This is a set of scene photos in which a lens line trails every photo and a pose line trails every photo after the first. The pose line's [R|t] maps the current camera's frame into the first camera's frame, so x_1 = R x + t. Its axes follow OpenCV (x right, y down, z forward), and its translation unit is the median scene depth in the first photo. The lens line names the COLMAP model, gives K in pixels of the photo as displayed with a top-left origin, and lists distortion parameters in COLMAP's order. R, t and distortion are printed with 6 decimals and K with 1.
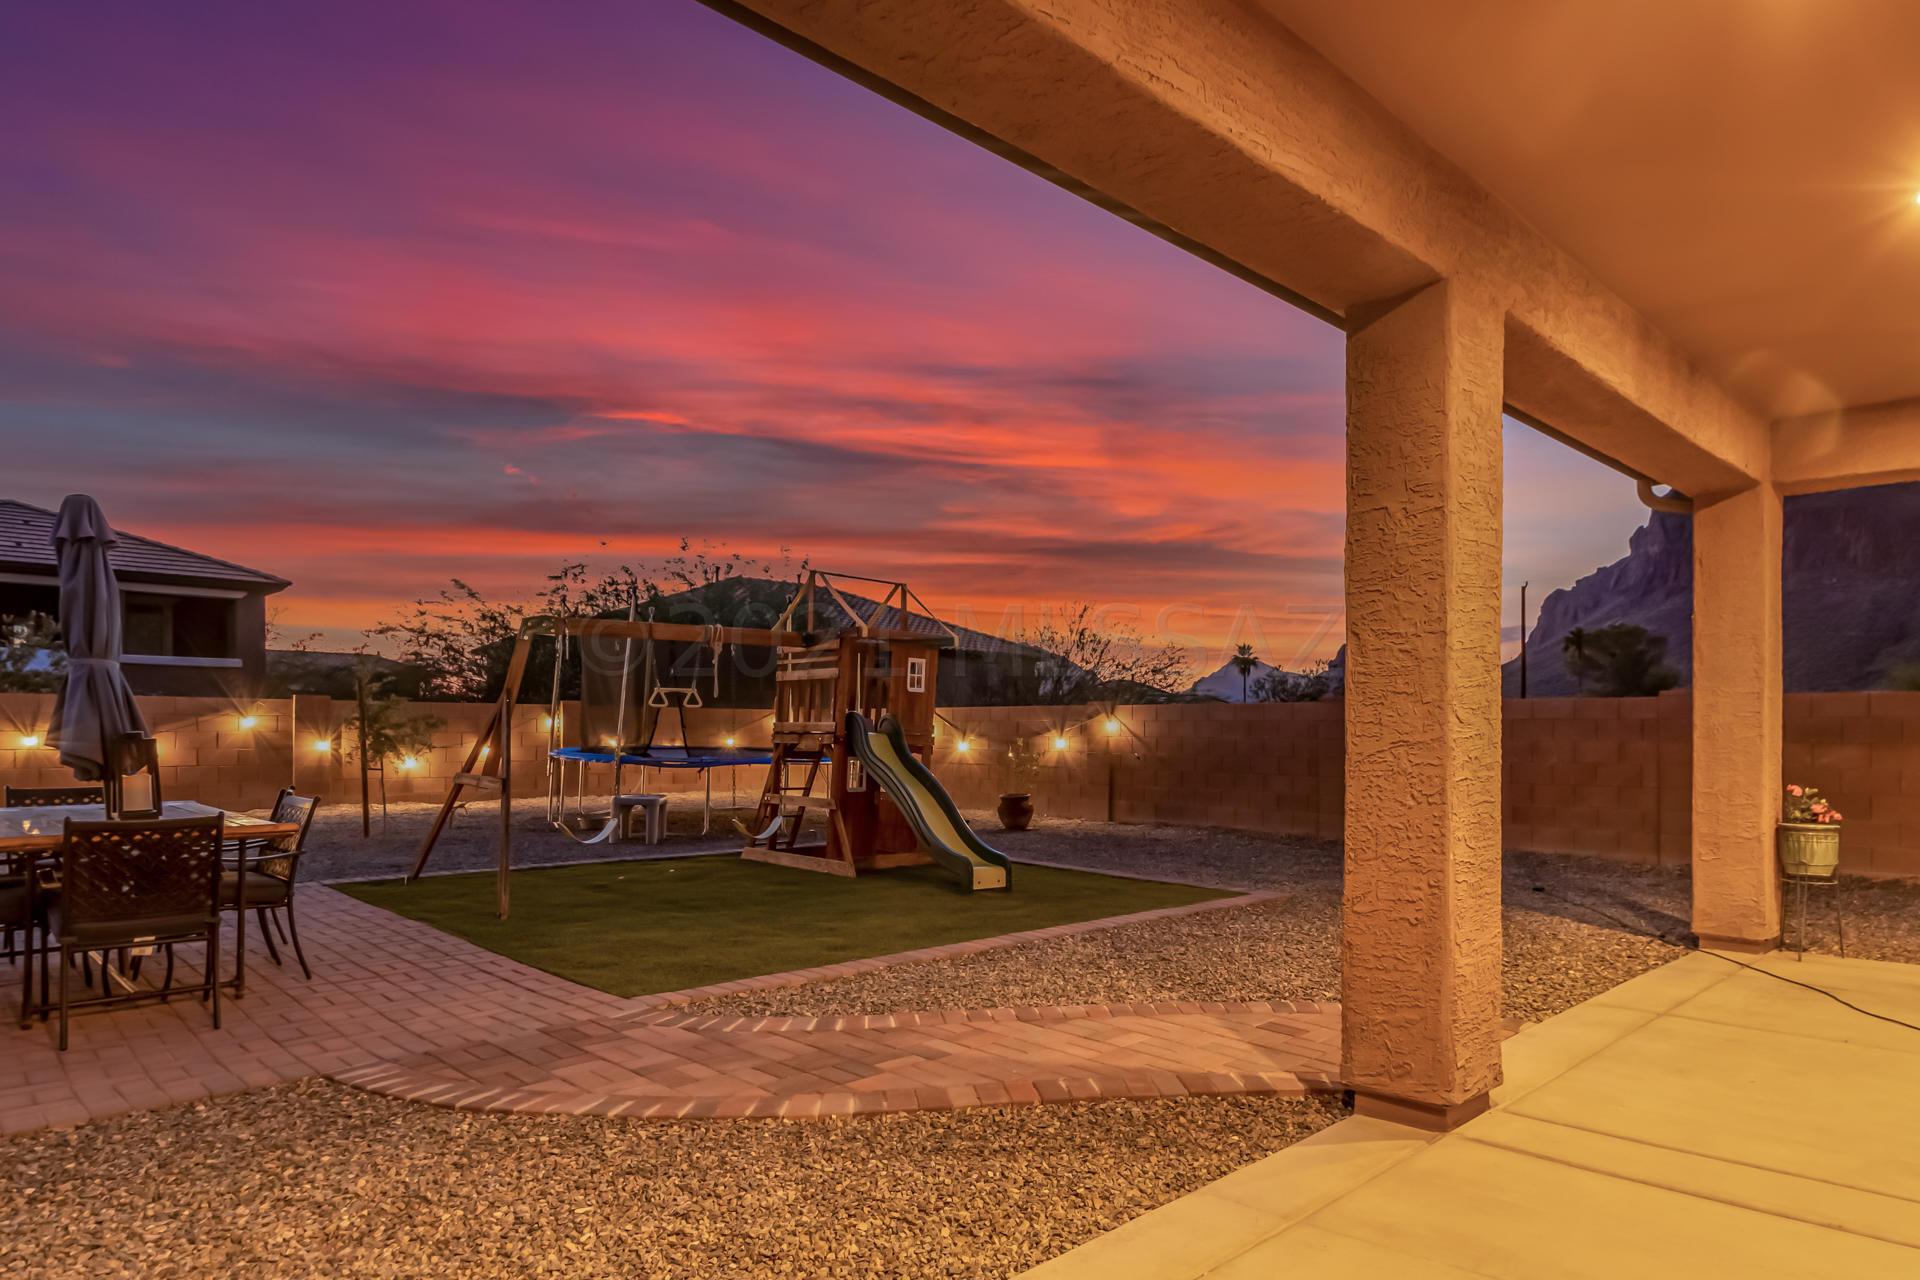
lens RADIAL K [[1144.5, 0, 1063.8], [0, 1144.5, 728.2], [0, 0, 1]] dist [0.019494, 0.000489]
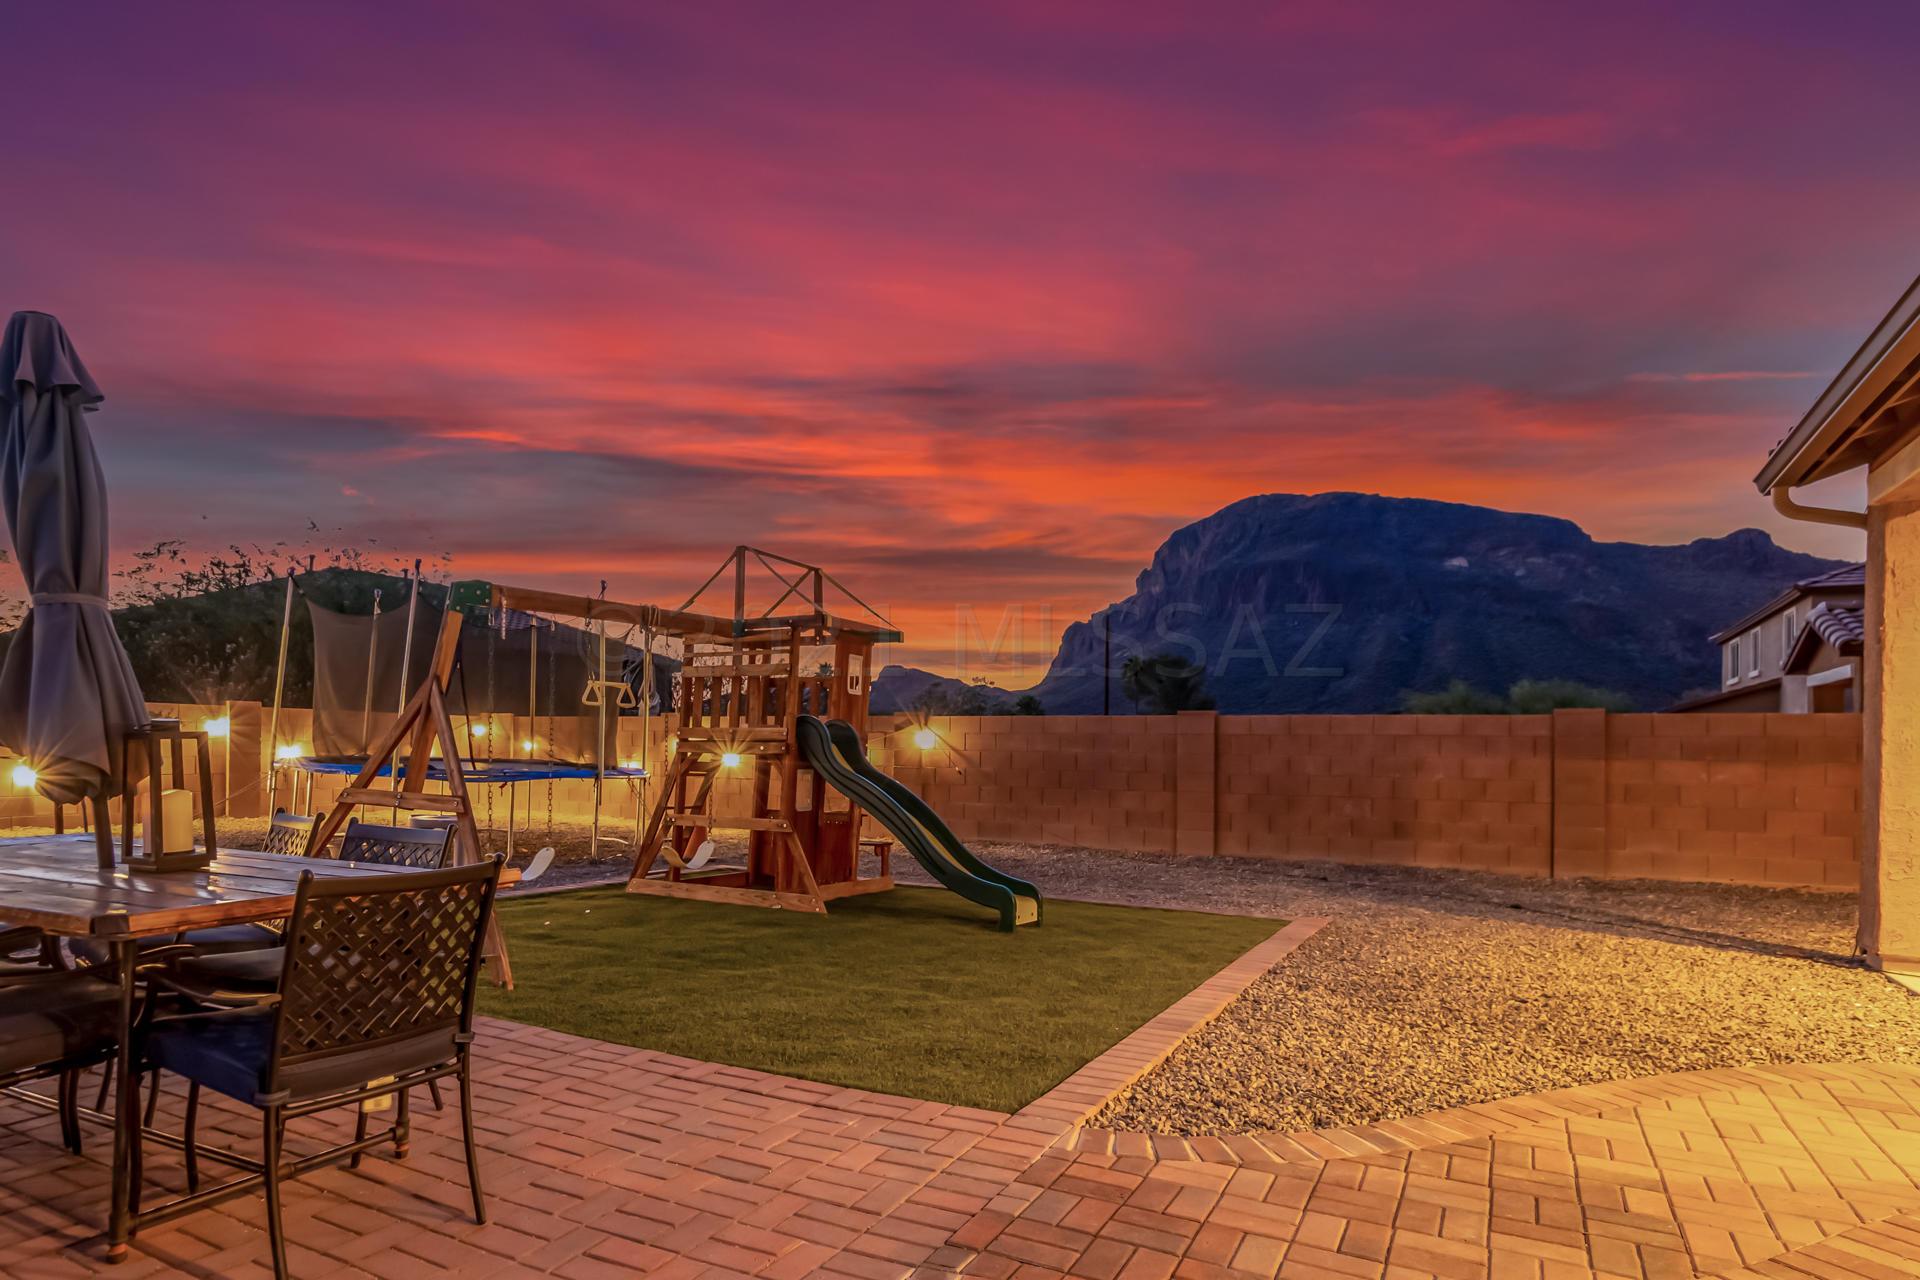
lens RADIAL K [[1118.8, 0, 907.2], [0, 1118.8, 749.4], [0, 0, 1]] dist [0.026939, -0.004255]
pose [[0.966083, 0.009548, 0.258055, -0.307757], [-0.010742, 0.999937, 0.003215, 0.006734], [-0.258008, -0.005878, 0.966125, 0.179606]]
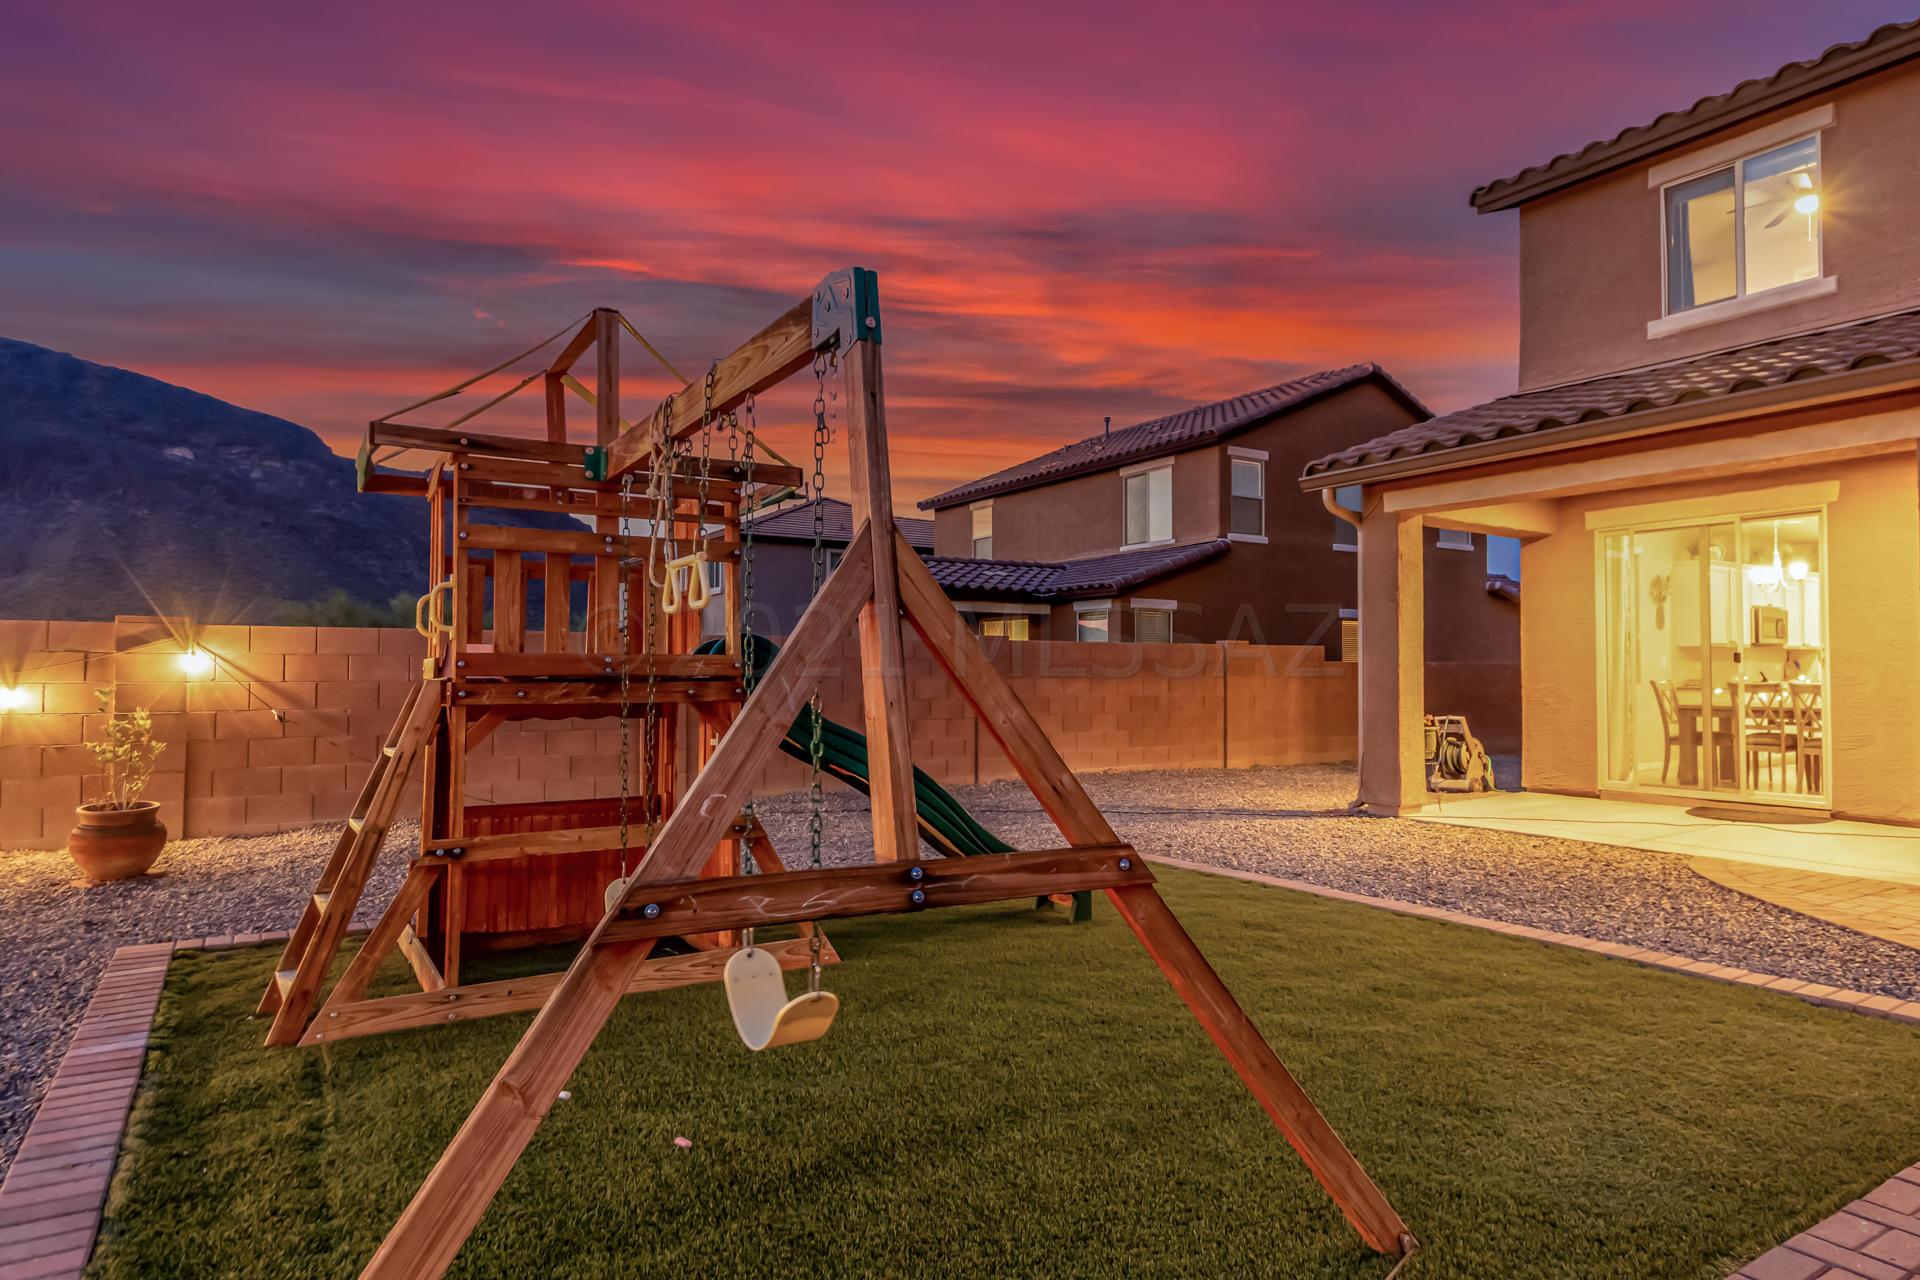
lens RADIAL K [[1109.0, 0, 1029.4], [0, 1109.0, 629.8], [0, 0, 1]] dist [0.025603, -0.001193]
pose [[0.199671, 0.032398, 0.979327, -0.601405], [-0.001395, 0.999462, -0.032780, -0.000601], [-0.979862, 0.005179, 0.199609, 0.739086]]
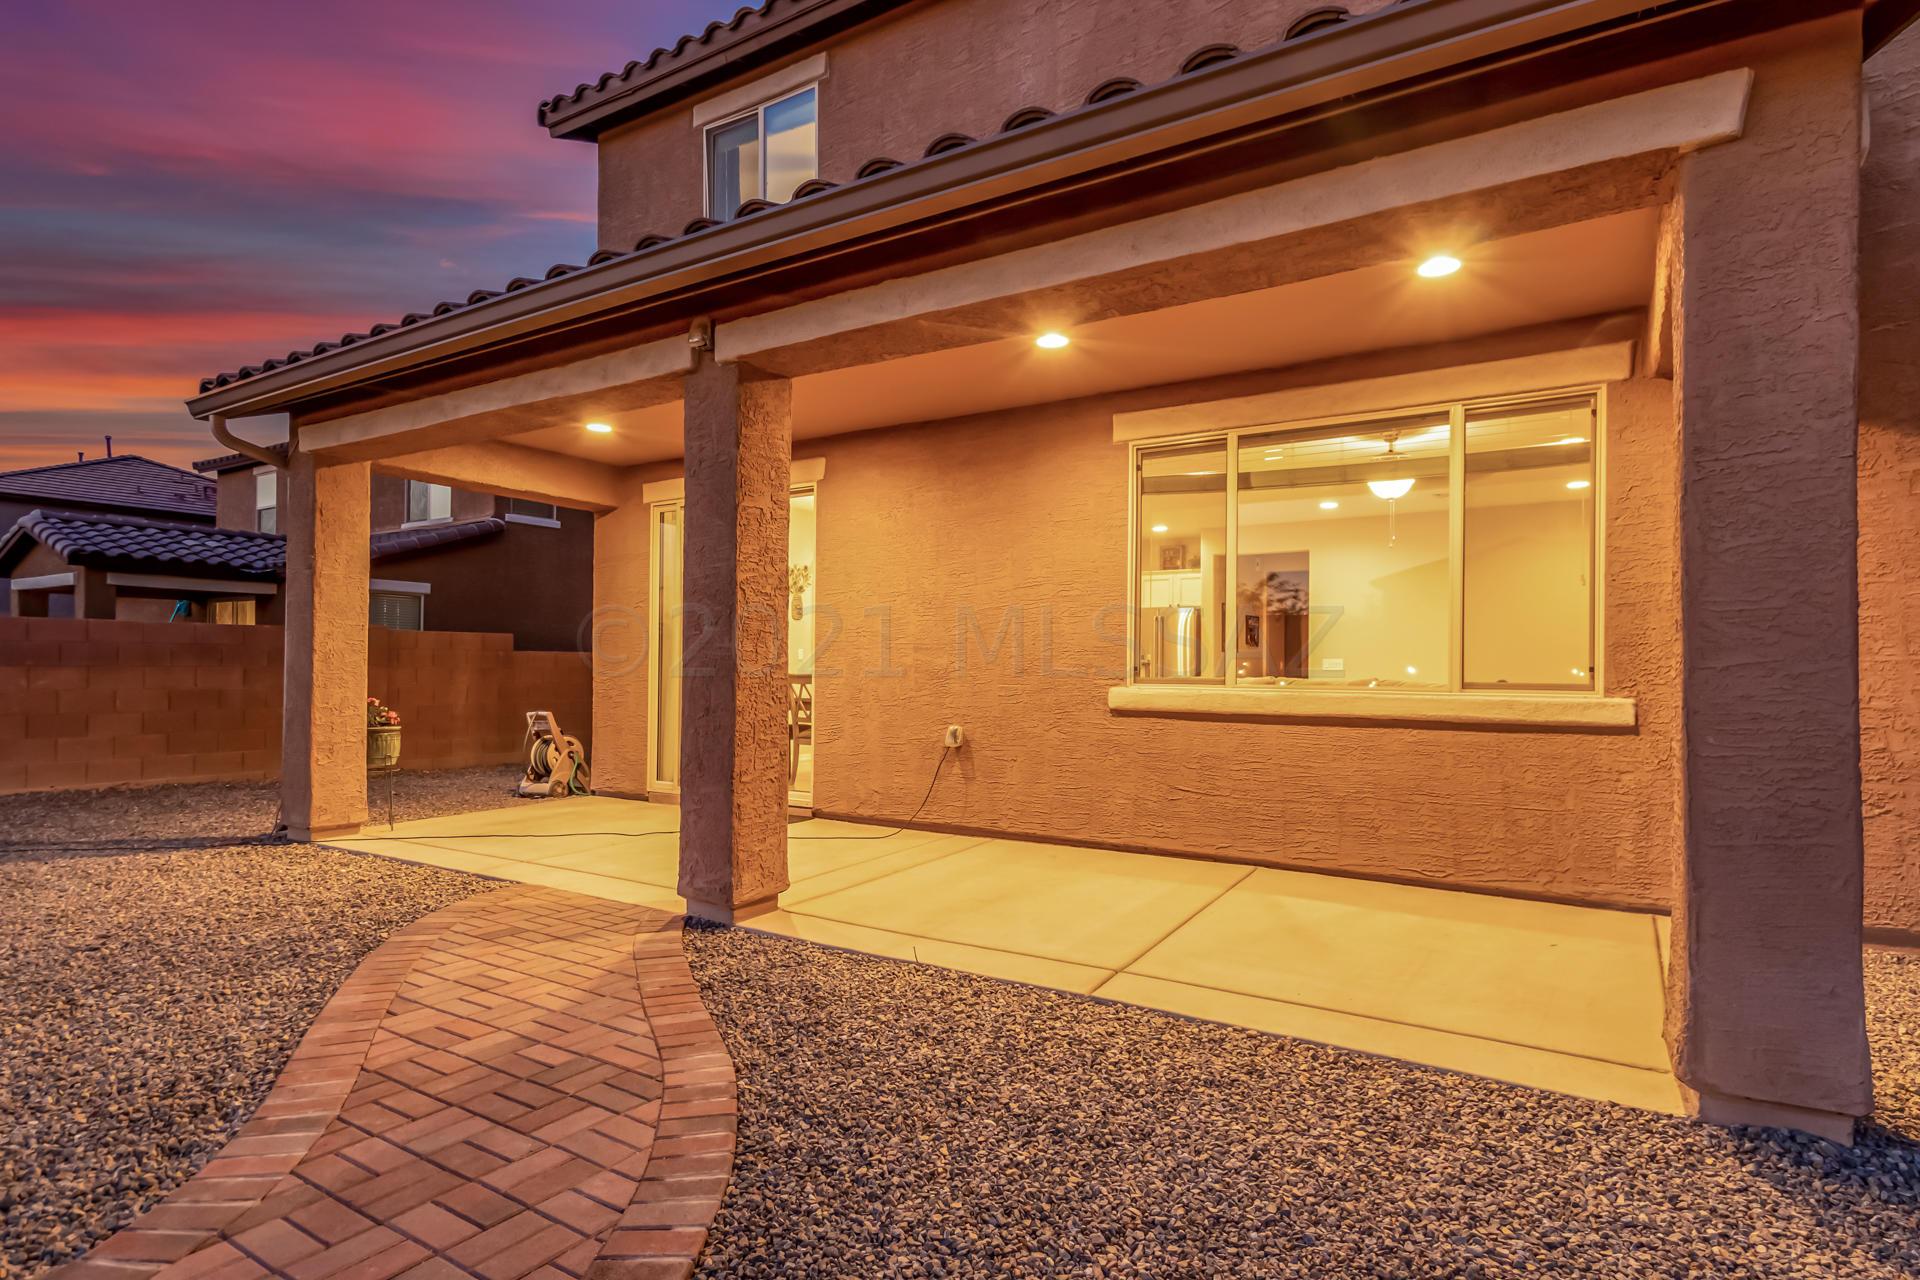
lens RADIAL K [[1007.5, 0, 981.0], [0, 1007.5, 650.7], [0, 0, 1]] dist [0.002293, -0.001569]
pose [[-0.203346, 0.011269, 0.979042, -0.370052], [-0.009119, 0.999869, -0.013403, 0.003460], [-0.979064, -0.011653, -0.203217, 0.341396]]
